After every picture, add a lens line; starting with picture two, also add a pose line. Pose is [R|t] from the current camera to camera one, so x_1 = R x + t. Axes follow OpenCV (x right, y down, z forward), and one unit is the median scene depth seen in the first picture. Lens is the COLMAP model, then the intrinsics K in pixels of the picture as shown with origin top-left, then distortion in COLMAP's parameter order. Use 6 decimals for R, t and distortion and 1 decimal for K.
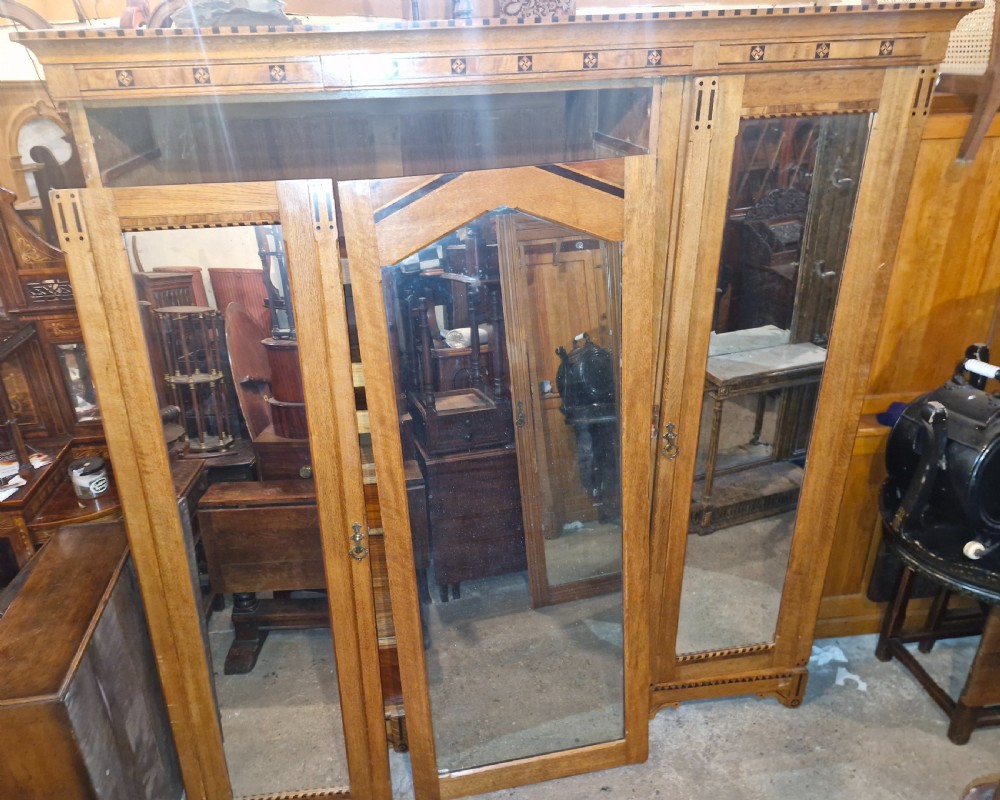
lens RADIAL K [[729.4, 0, 468.1], [0, 729.4, 401.7], [0, 0, 1]] dist [0.077929, -0.096698]
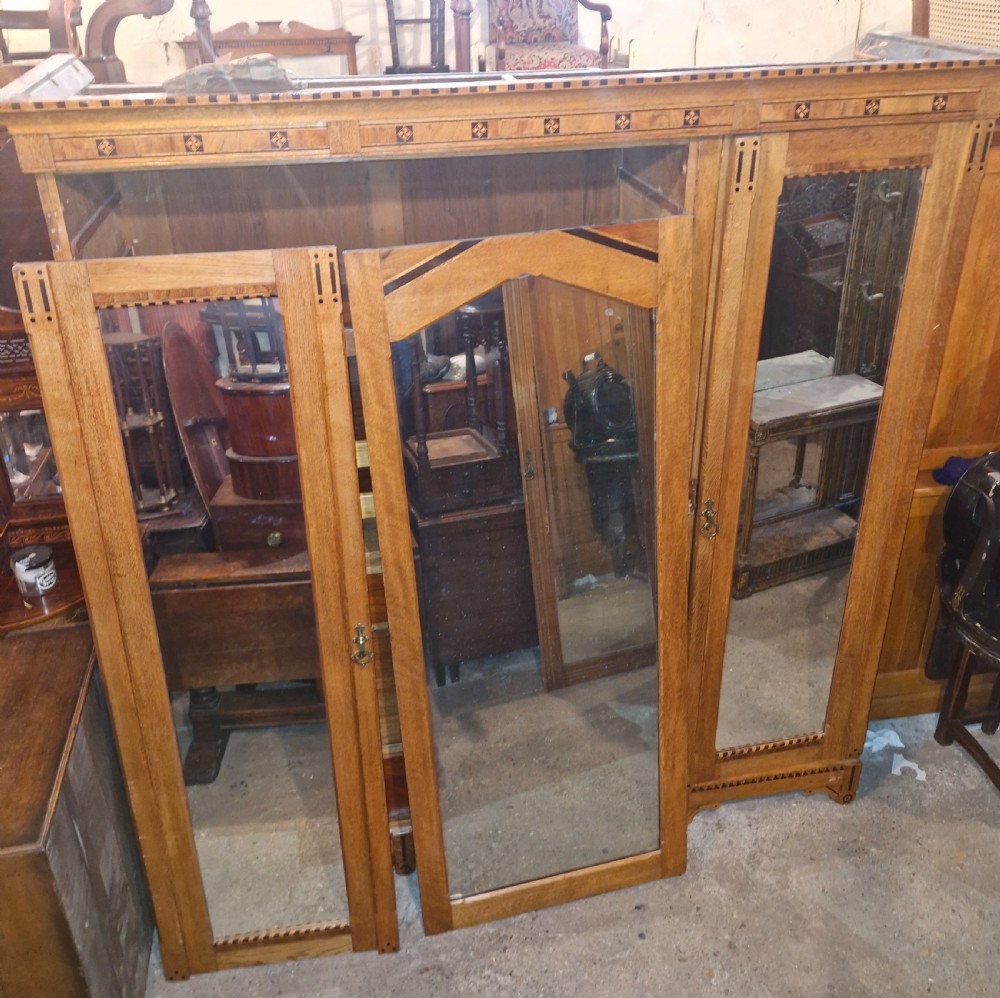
lens RADIAL K [[912.2, 0, 491.8], [0, 912.2, 405.5], [0, 0, 1]] dist [0.088019, -0.117818]
pose [[0.998160, -0.013671, 0.059066, -0.051564], [0.013274, 0.999887, 0.007110, -0.092819], [-0.059156, -0.006313, 0.998229, -0.095947]]
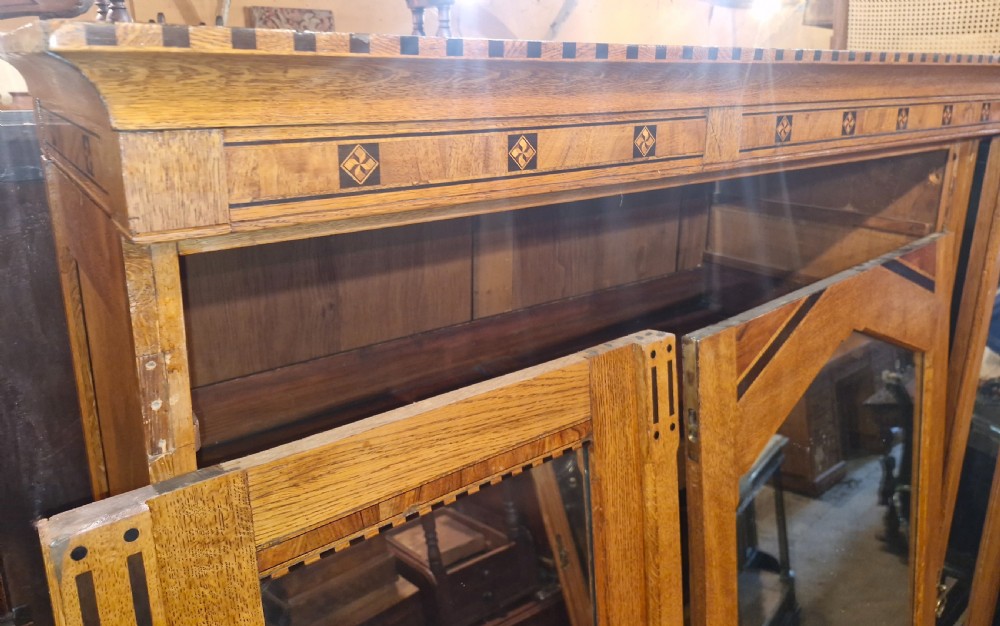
lens RADIAL K [[792.7, 0, 553.7], [0, 792.7, 284.8], [0, 0, 1]] dist [0.017146, 0.002124]
pose [[0.810582, -0.110645, 0.575077, -0.435675], [0.195132, 0.976903, -0.087085, -0.240755], [-0.552159, 0.182806, 0.813451, 0.481678]]
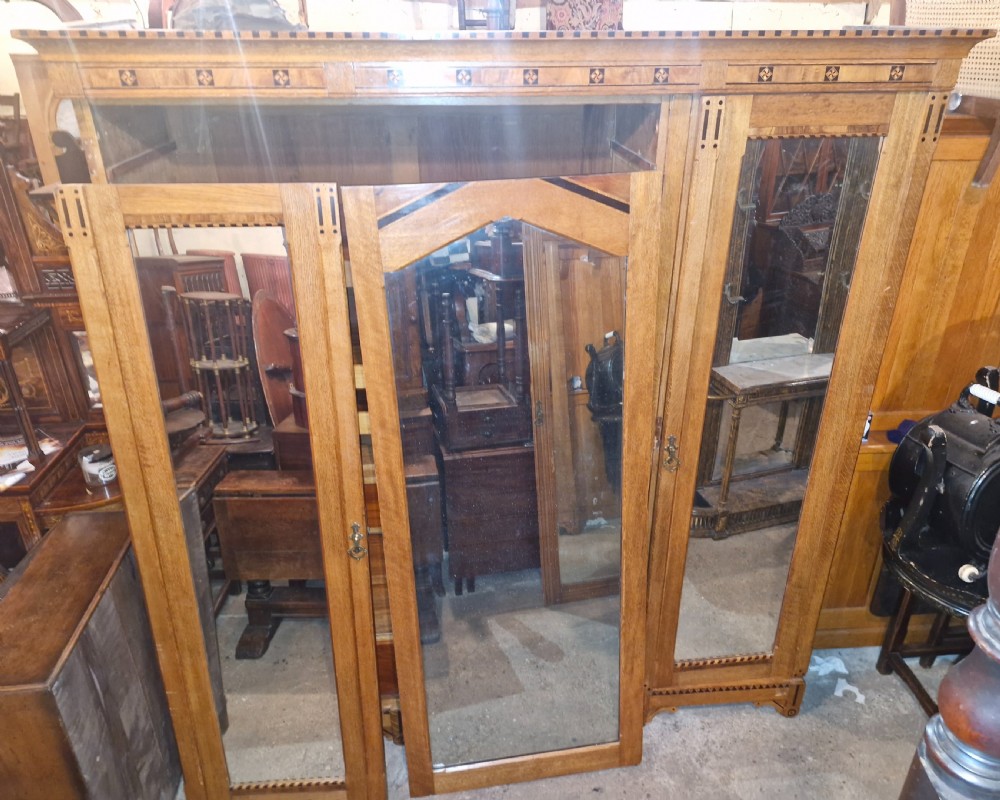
lens RADIAL K [[728.9, 0, 510.4], [0, 728.9, 402.6], [0, 0, 1]] dist [0.080304, -0.100262]
pose [[0.999187, 0.040021, -0.004944, 0.054468], [-0.039899, 0.998945, 0.022727, -0.029389], [0.005848, -0.022511, 0.999729, -0.006218]]
